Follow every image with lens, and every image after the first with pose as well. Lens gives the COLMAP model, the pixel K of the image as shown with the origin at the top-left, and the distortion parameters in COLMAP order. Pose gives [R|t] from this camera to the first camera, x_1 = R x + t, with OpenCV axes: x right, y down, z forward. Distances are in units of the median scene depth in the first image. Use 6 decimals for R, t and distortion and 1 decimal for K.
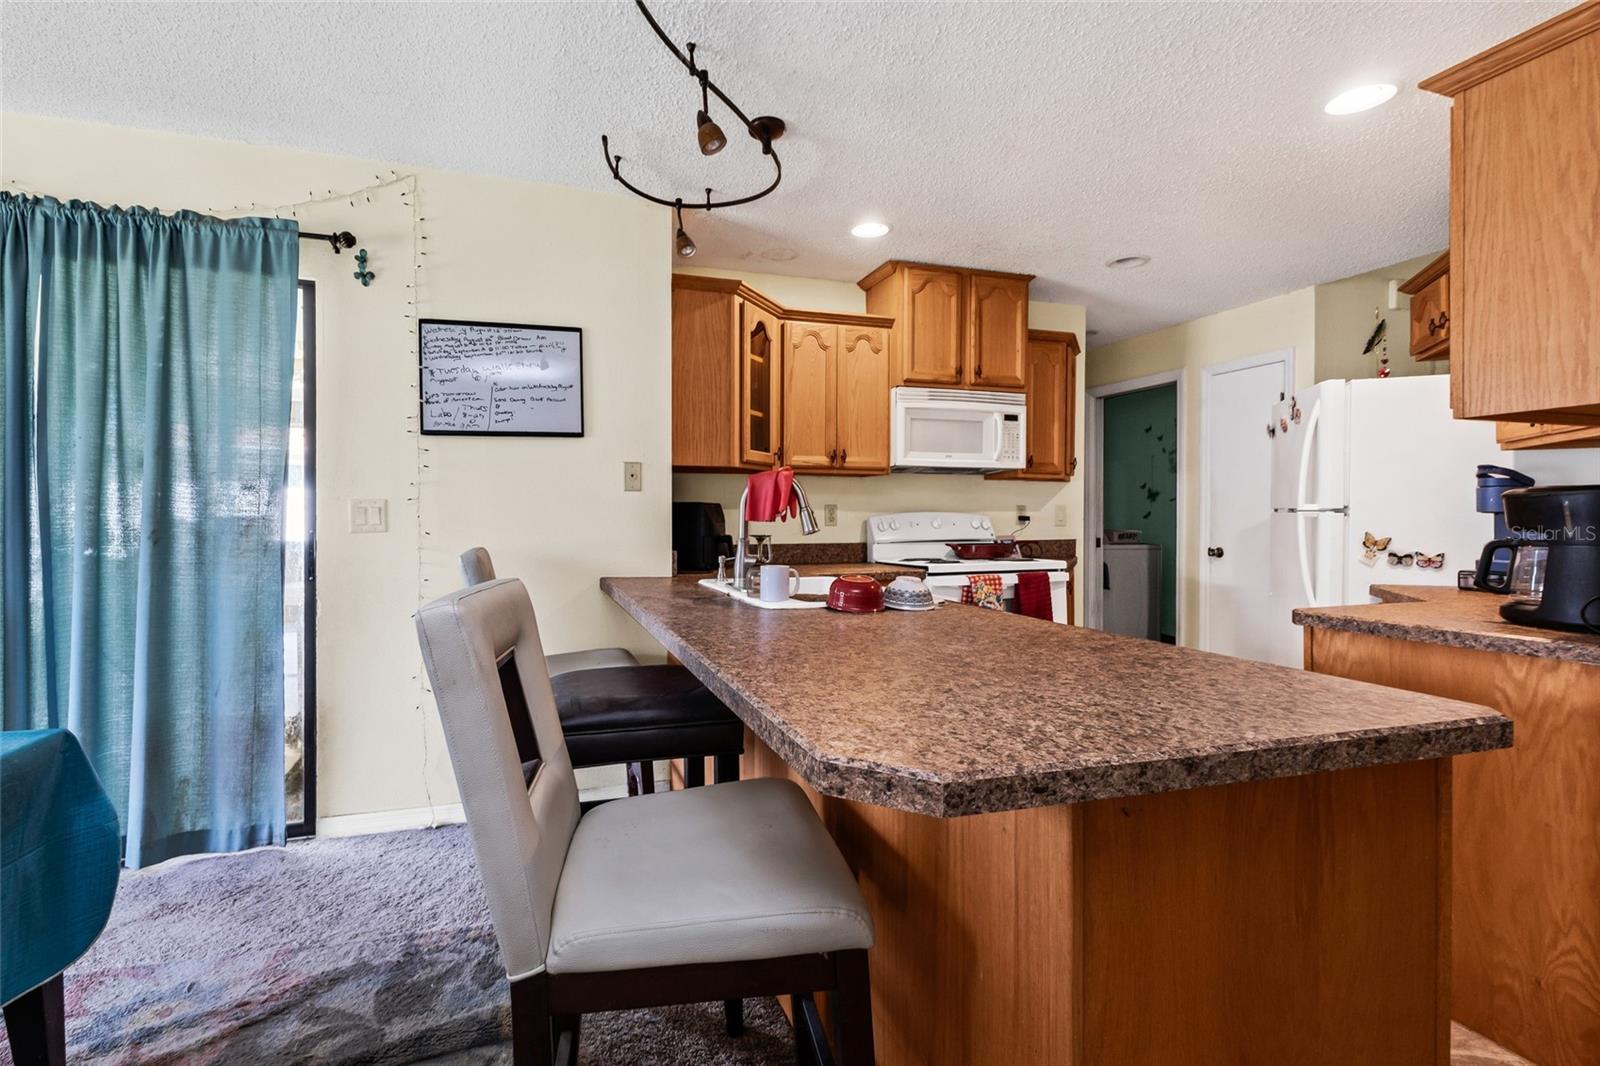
lens RADIAL K [[714.2, 0, 742.1], [0, 714.2, 521.4], [0, 0, 1]] dist [0.015175, -0.004978]
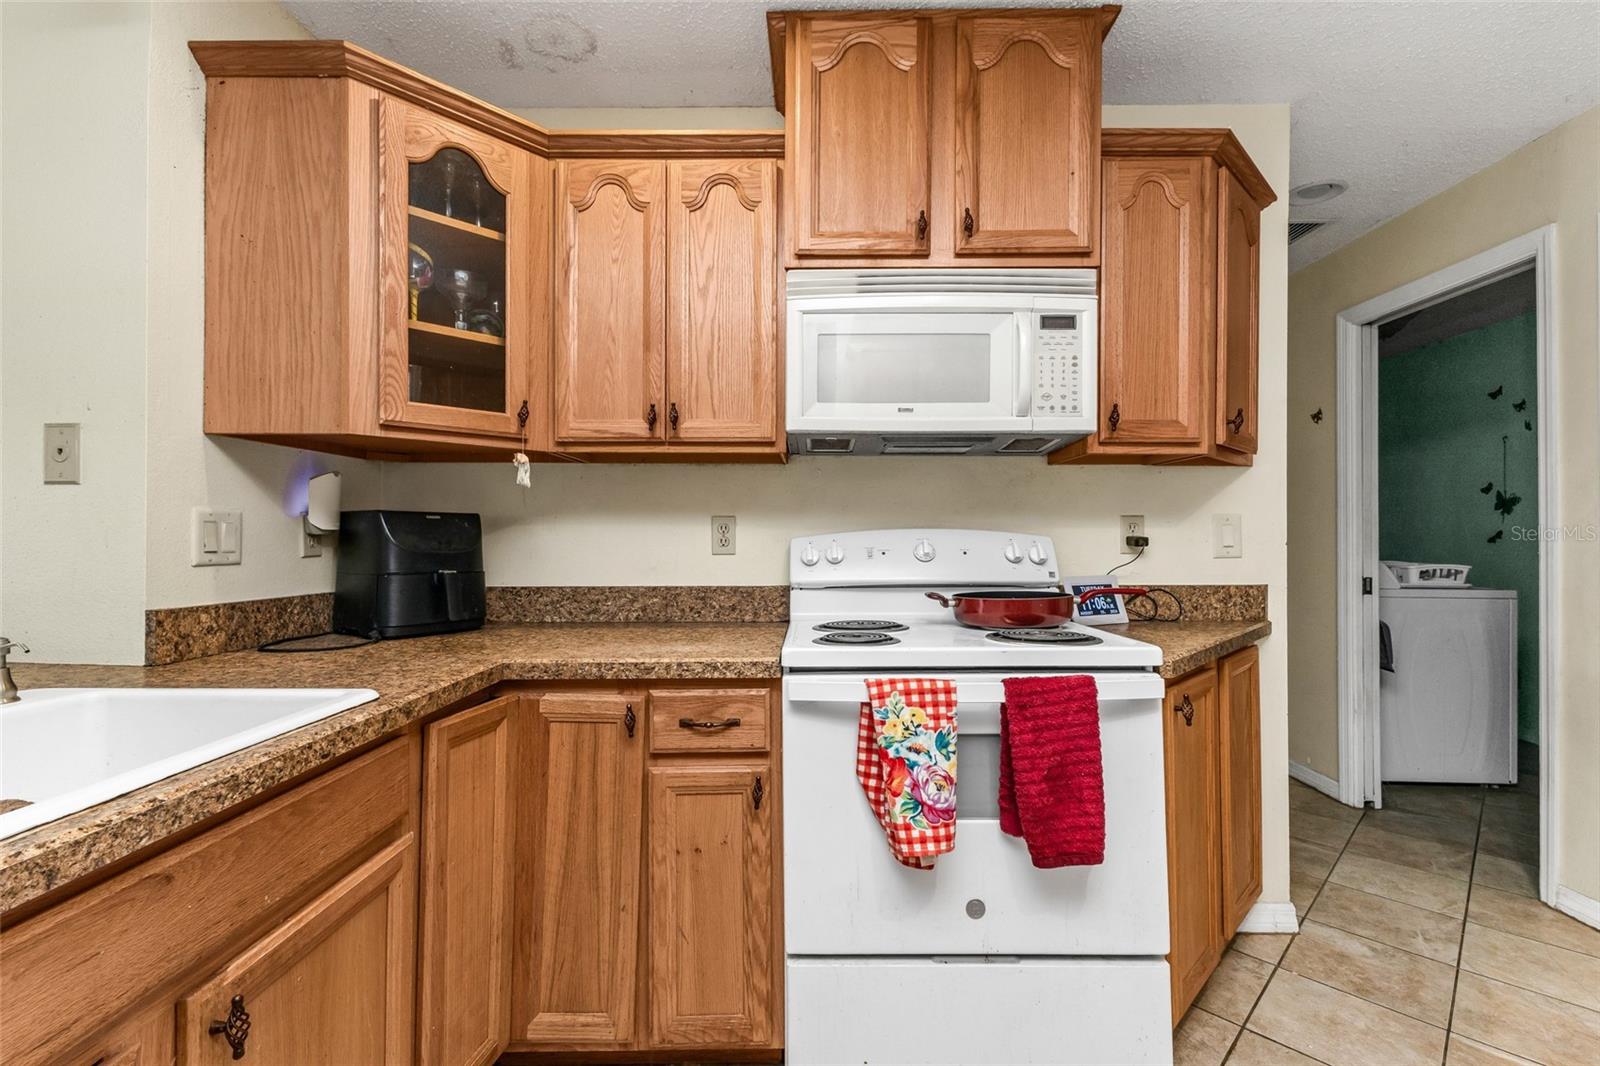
lens RADIAL K [[714.2, 0, 785.4], [0, 714.2, 532.0], [0, 0, 1]] dist [0.015175, -0.004978]
pose [[0.958435, -0.003642, -0.285288, 0.344480], [-0.001676, 0.999829, -0.018395, -0.001438], [0.285306, 0.018109, 0.958265, 0.520344]]
